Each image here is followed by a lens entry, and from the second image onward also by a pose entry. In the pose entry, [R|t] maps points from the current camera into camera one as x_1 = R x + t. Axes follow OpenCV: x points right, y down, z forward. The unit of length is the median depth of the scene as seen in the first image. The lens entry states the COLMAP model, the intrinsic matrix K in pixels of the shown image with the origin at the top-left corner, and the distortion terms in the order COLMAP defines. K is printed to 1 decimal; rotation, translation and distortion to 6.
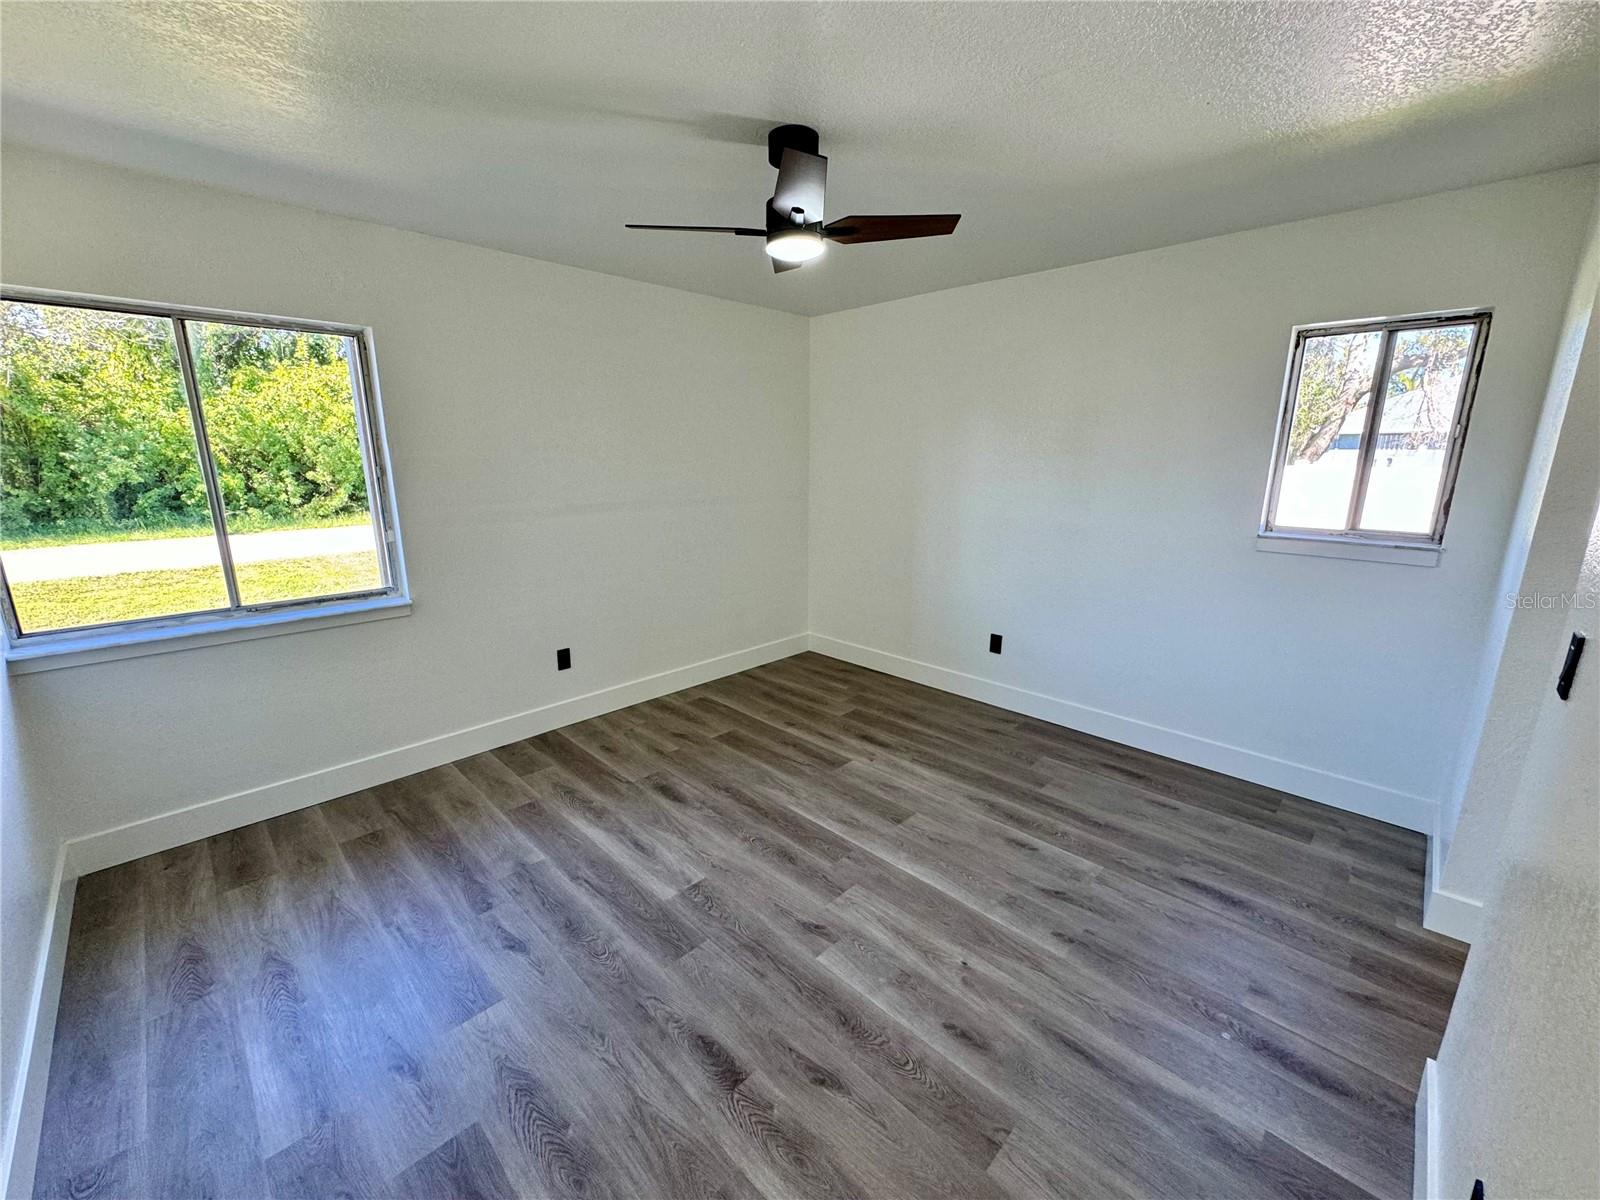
lens RADIAL K [[635.9, 0, 800.4], [0, 635.9, 597.9], [0, 0, 1]] dist [-0.001816, -0.000050]
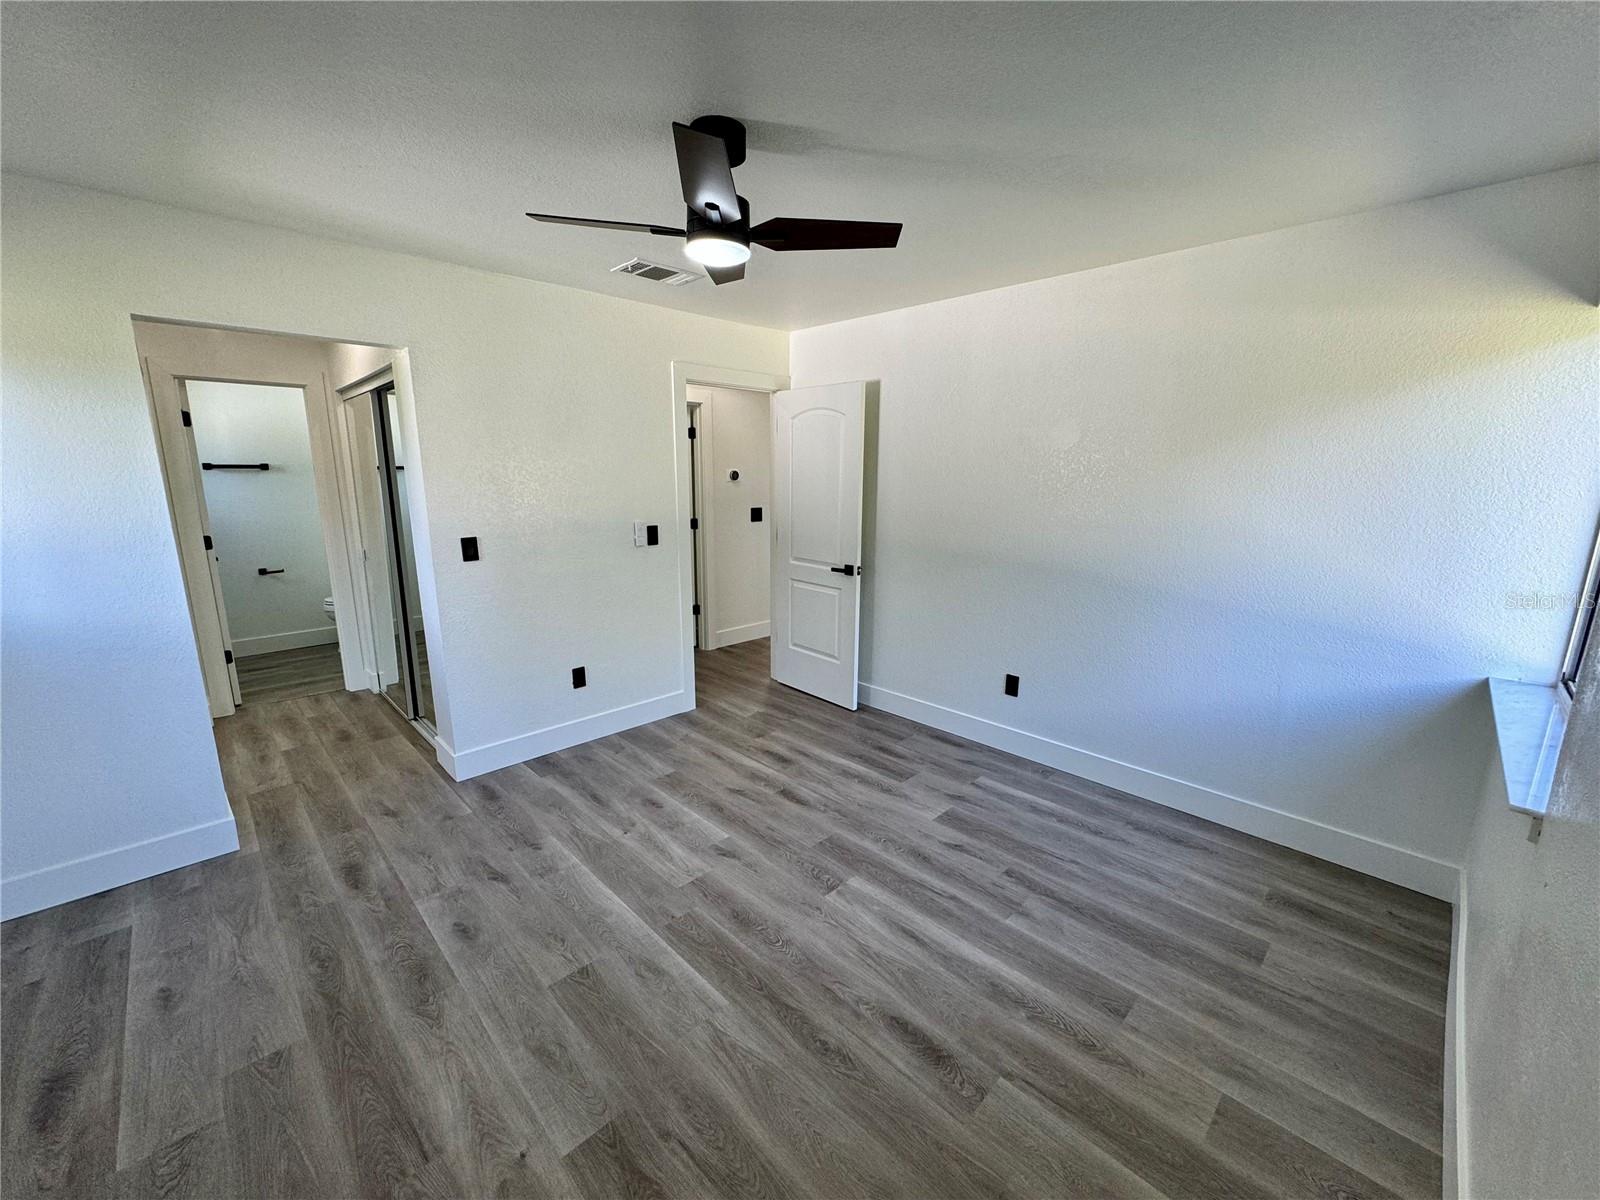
lens RADIAL K [[632.4, 0, 797.7], [0, 632.4, 632.0], [0, 0, 1]] dist [-0.000185, -0.000002]
pose [[-0.999752, -0.011589, 0.019029, -0.117599], [-0.001529, 0.887763, 0.460298, -0.379261], [-0.022228, 0.460154, -0.887561, 1.641123]]
